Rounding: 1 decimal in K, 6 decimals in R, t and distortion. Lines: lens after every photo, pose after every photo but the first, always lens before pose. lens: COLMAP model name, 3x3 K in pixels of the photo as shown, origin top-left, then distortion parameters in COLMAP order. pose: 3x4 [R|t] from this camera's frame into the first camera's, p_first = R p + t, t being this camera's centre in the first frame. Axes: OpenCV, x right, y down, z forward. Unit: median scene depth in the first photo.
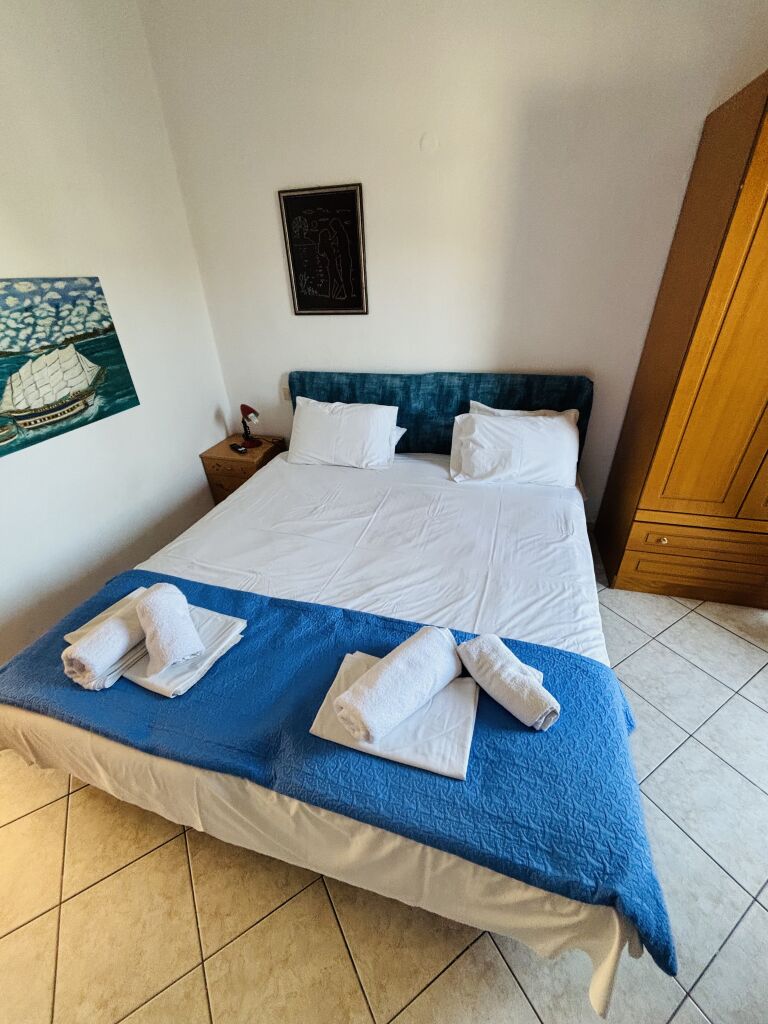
lens RADIAL K [[409.6, 0, 387.5], [0, 409.6, 514.0], [0, 0, 1]] dist [-0.009351, 0.000784]
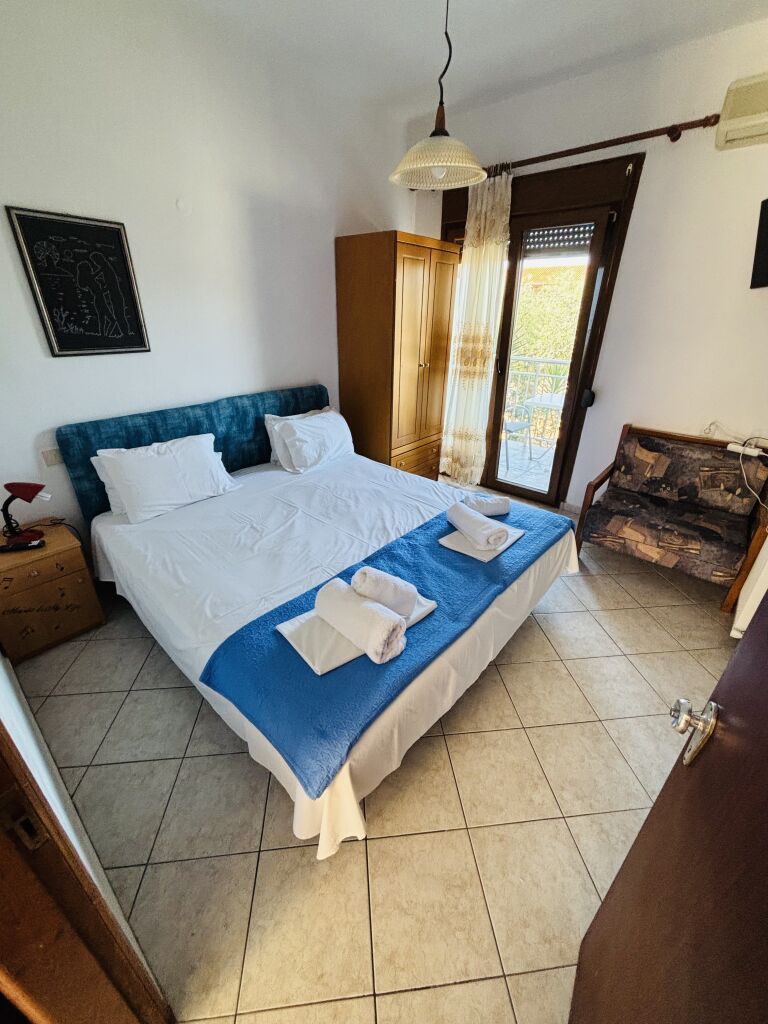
lens RADIAL K [[409.6, 0, 391.0], [0, 409.6, 510.5], [0, 0, 1]] dist [-0.009351, 0.000784]
pose [[0.409316, -0.361486, 0.837728, -0.768198], [0.440483, 0.882369, 0.165528, -0.060575], [-0.799022, 0.301252, 0.520396, 0.149114]]
